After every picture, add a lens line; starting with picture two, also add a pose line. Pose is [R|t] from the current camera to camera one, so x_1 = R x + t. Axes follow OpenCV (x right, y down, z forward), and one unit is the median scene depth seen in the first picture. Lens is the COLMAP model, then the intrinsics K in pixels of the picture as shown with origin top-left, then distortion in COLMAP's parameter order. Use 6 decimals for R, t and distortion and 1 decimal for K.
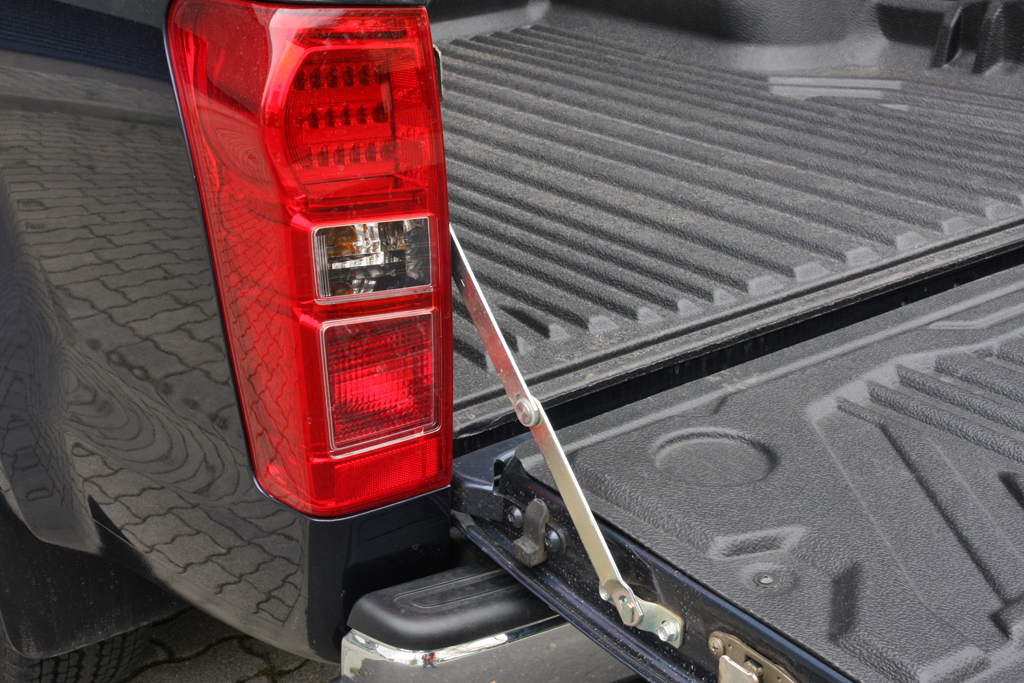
lens RADIAL K [[1578.5, 0, 512.0], [0, 1578.5, 341.5], [0, 0, 1]] dist [0.027387, 0.074751]
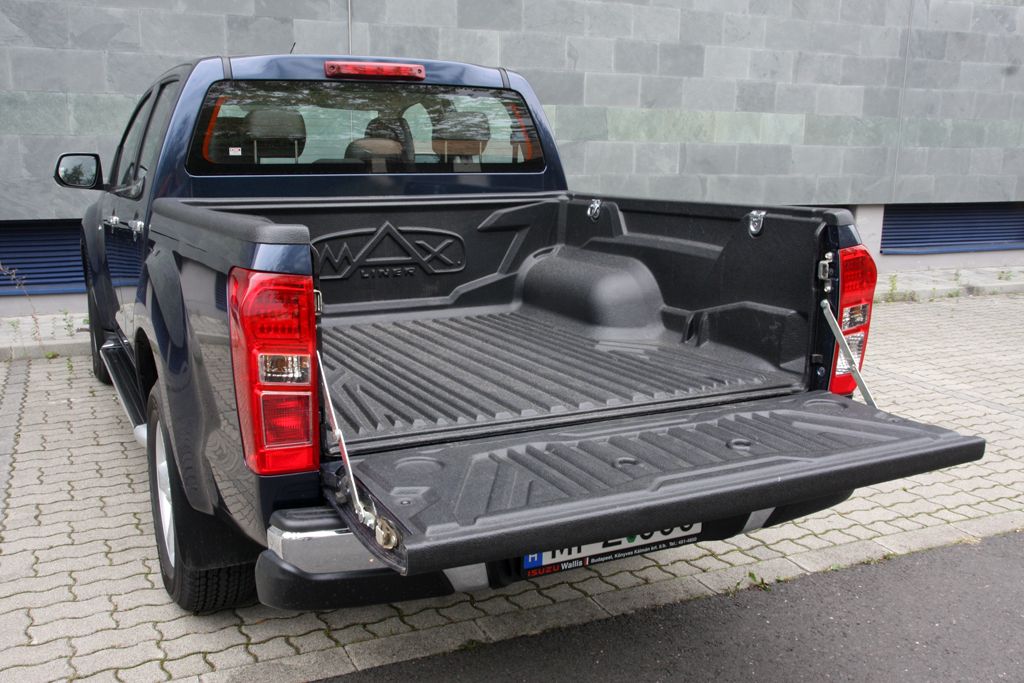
lens RADIAL K [[981.7, 0, 512.0], [0, 981.7, 341.5], [0, 0, 1]] dist [-0.110911, 0.207808]
pose [[0.986468, 0.068050, -0.149166, 0.358727], [-0.095395, 0.978169, -0.184624, 0.112892], [0.133346, 0.196356, 0.971423, -0.350033]]
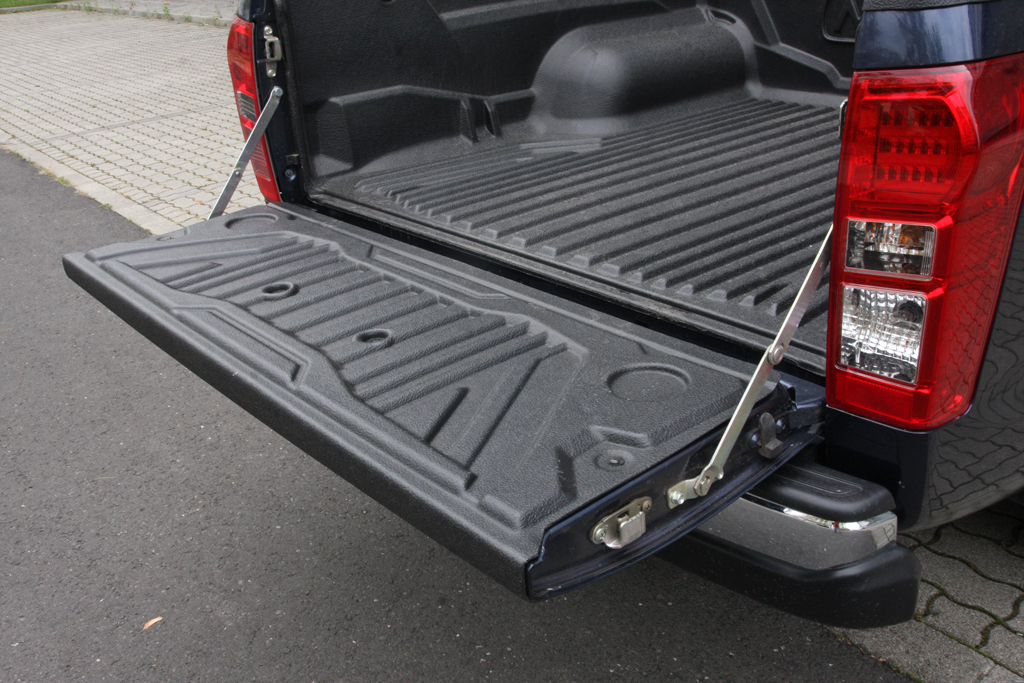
lens RADIAL K [[981.7, 0, 512.0], [0, 981.7, 341.5], [0, 0, 1]] dist [-0.110911, 0.207808]
pose [[0.066785, 0.432935, -0.898948, 1.217871], [-0.314630, 0.864130, 0.392793, -0.374968], [0.946862, 0.256604, 0.193926, 0.859988]]
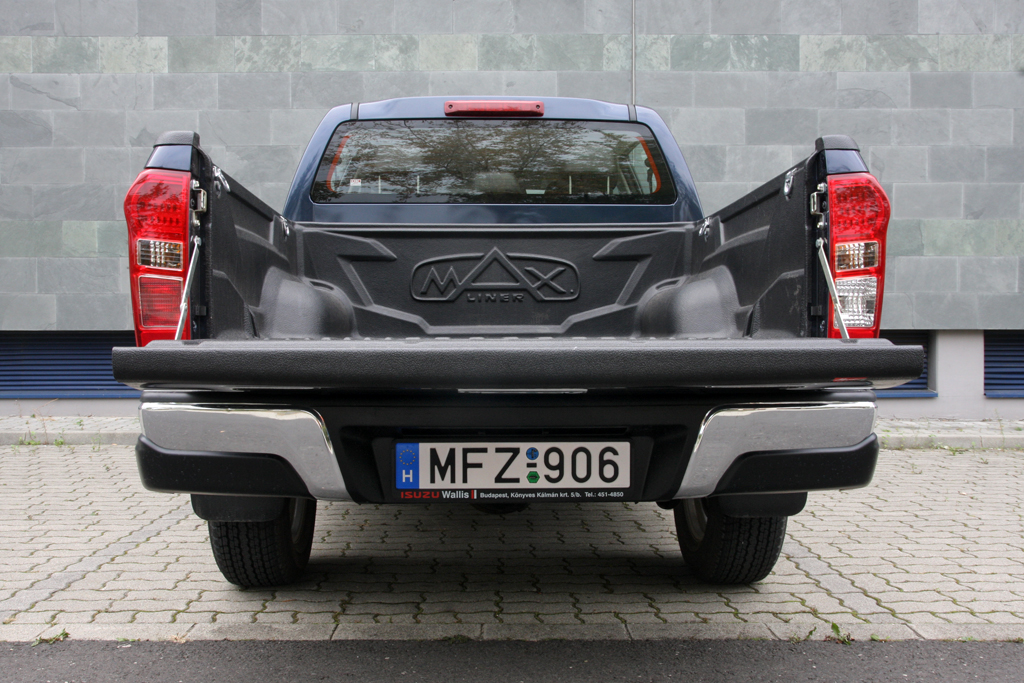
lens RADIAL K [[1005.2, 0, 512.0], [0, 1005.2, 341.5], [0, 0, 1]] dist [-0.111490, 0.230688]
pose [[0.830636, 0.025193, -0.556246, 1.004035], [-0.232028, 0.923771, -0.304646, 0.342355], [0.506169, 0.382115, 0.773163, 0.003332]]
